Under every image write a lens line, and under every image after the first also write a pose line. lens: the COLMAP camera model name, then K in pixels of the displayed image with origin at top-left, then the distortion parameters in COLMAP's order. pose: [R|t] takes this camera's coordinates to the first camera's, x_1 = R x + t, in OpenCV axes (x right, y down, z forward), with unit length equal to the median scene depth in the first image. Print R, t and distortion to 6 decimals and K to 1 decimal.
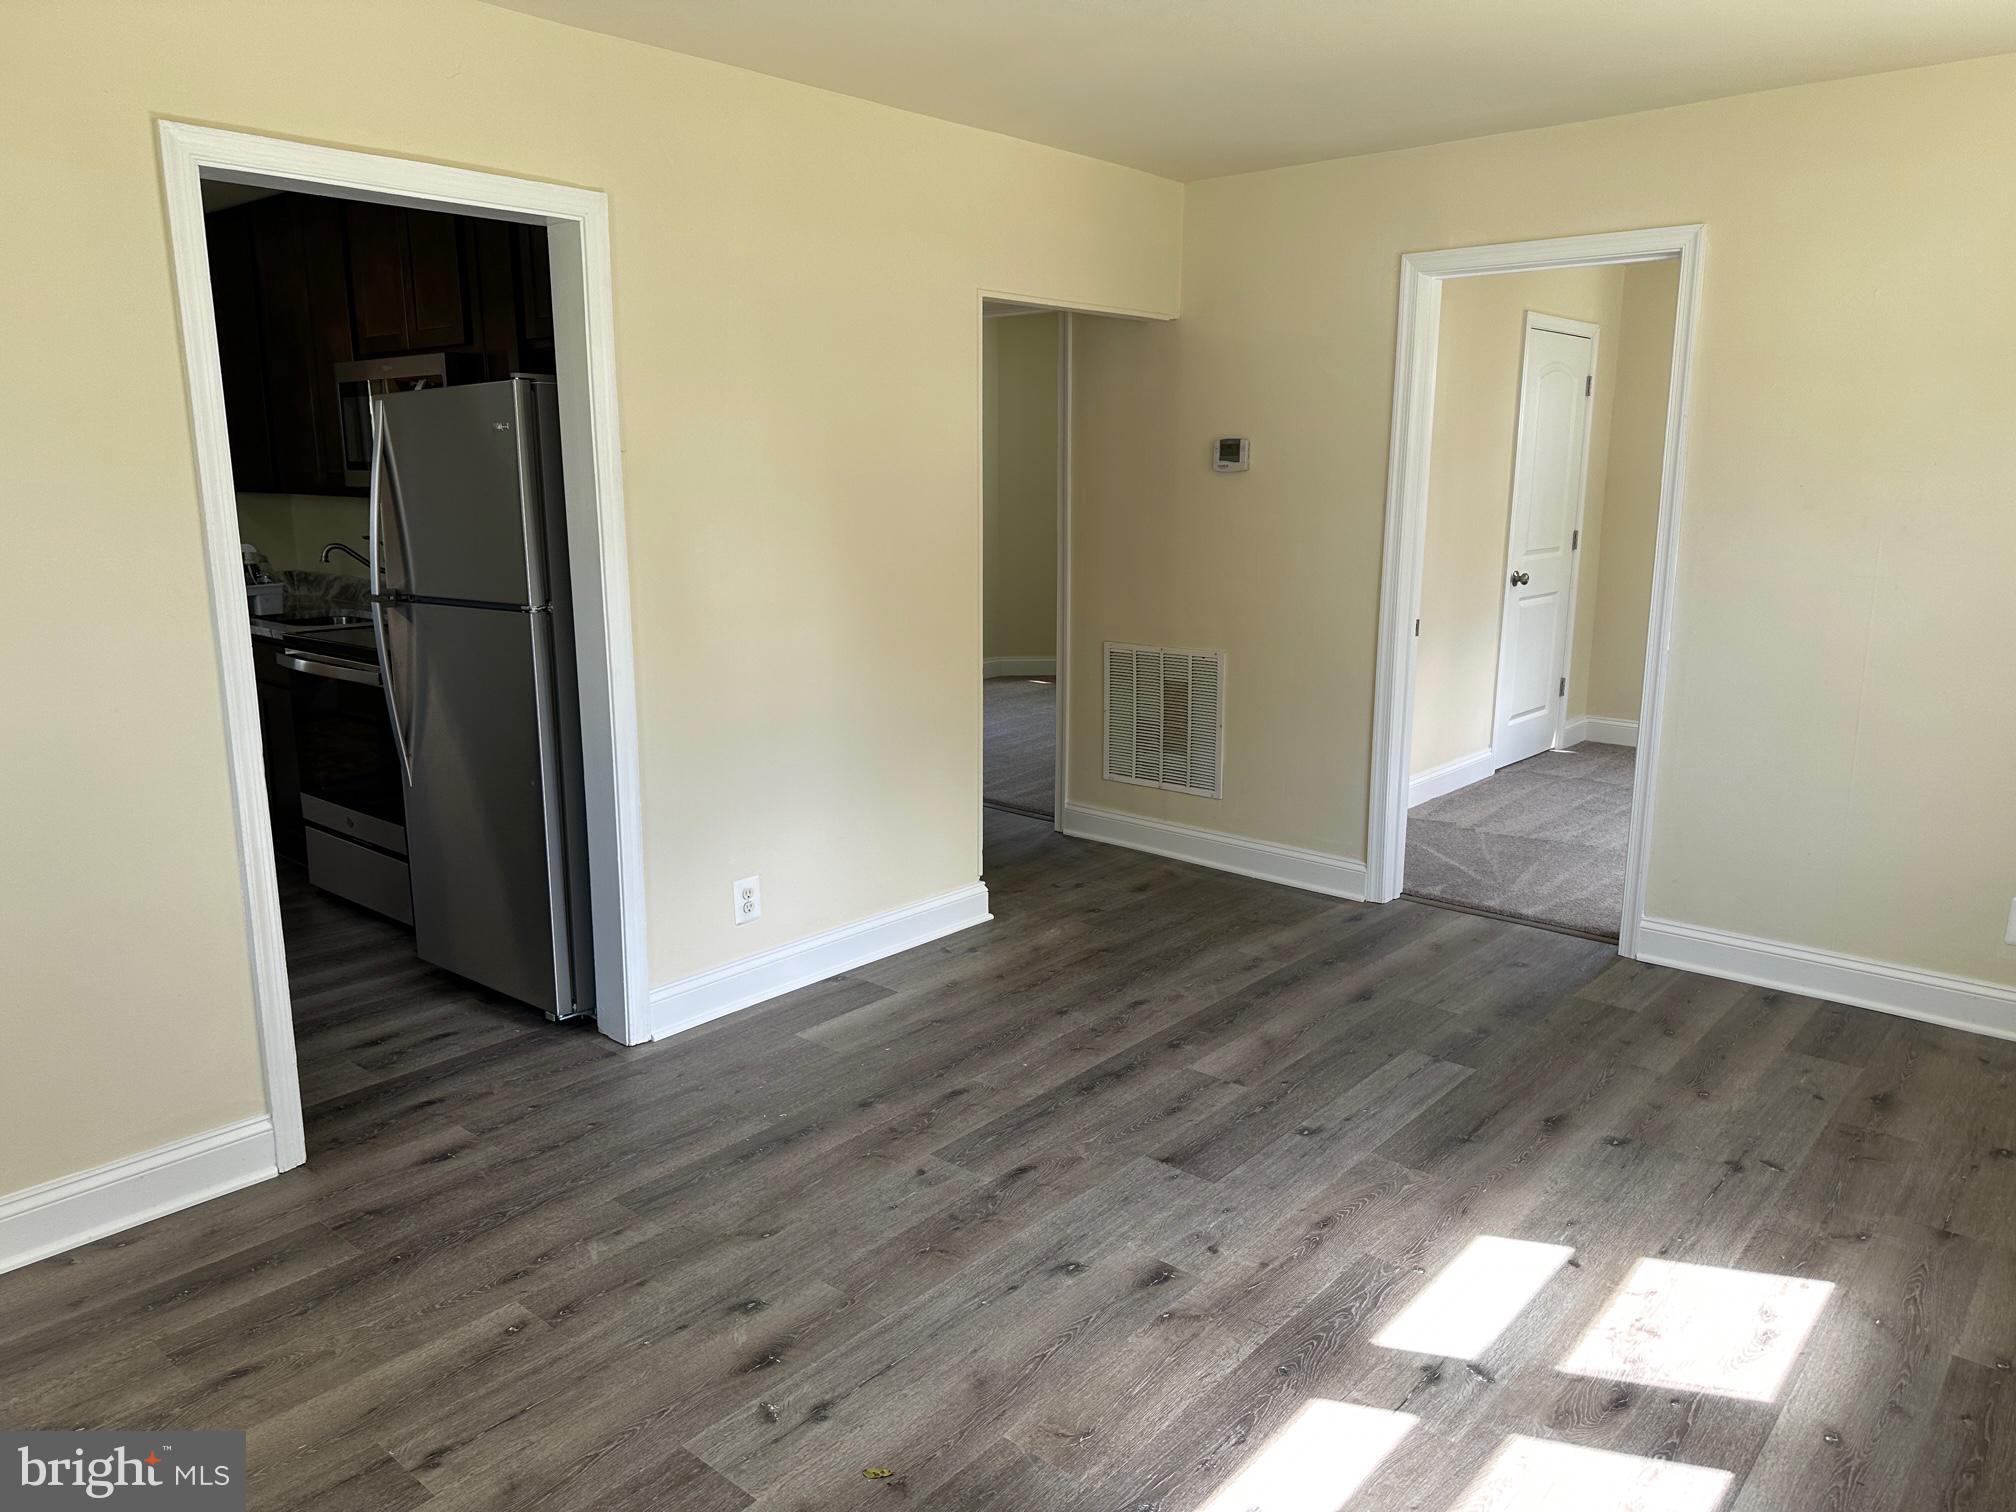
lens RADIAL K [[1417.0, 0, 1007.5], [0, 1417.0, 760.4], [0, 0, 1]] dist [0.001050, -0.014748]
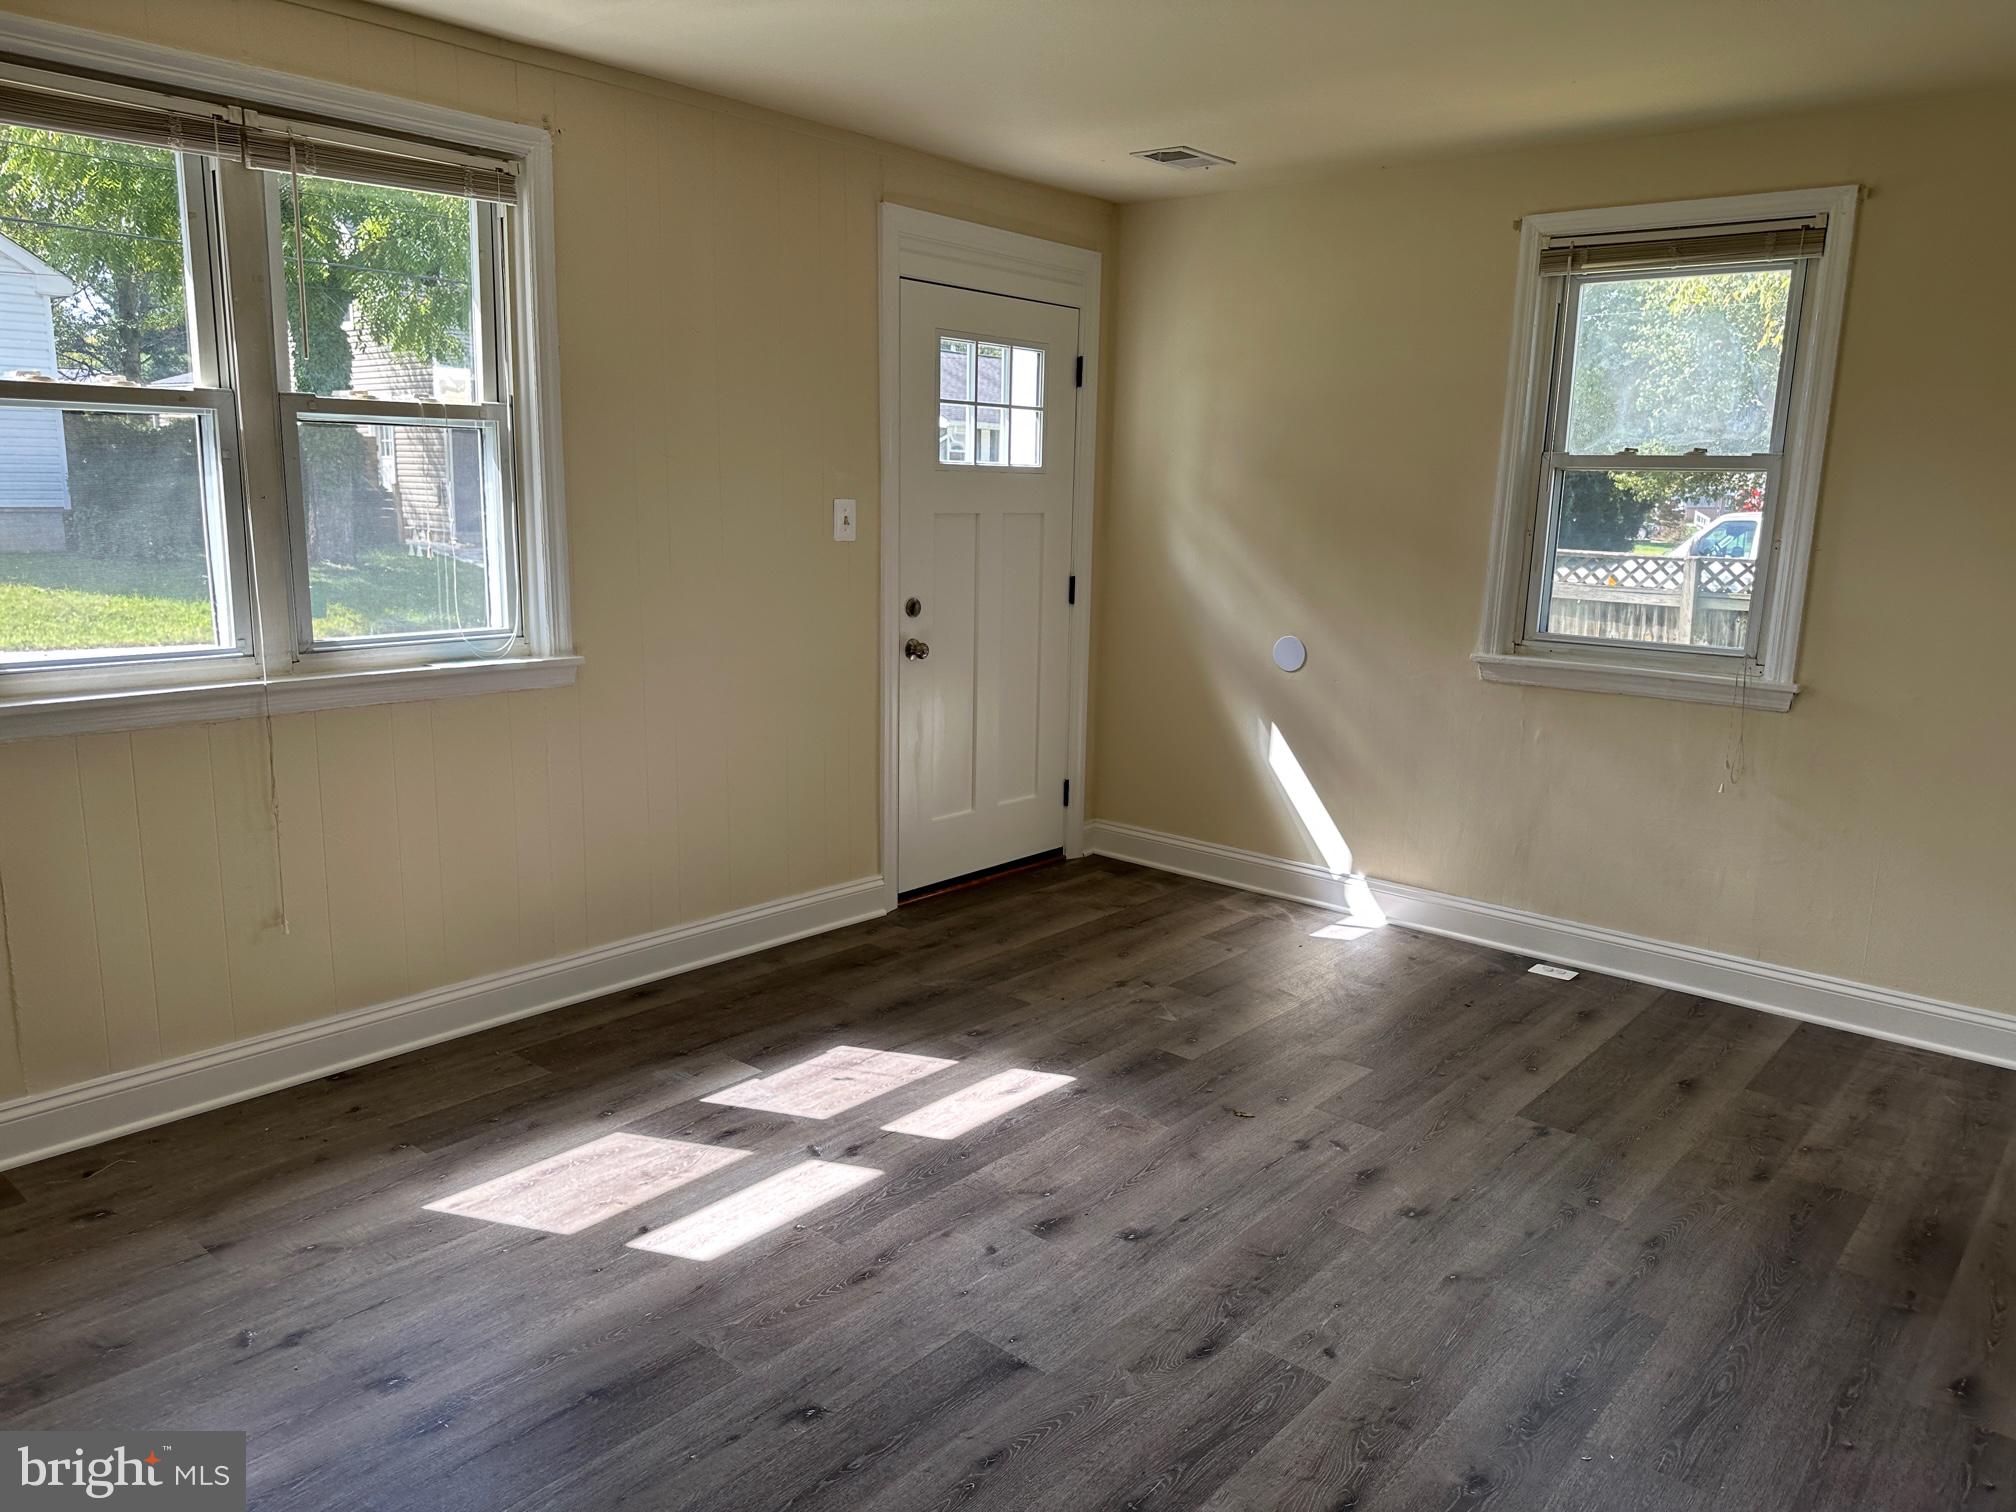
lens RADIAL K [[1417.0, 0, 1005.6], [0, 1417.0, 752.7], [0, 0, 1]] dist [0.001050, -0.014748]
pose [[-0.999697, -0.024098, -0.004955, 0.149957], [-0.024139, 0.921836, 0.386827, -0.366278], [-0.004754, 0.386829, -0.922139, 1.803223]]
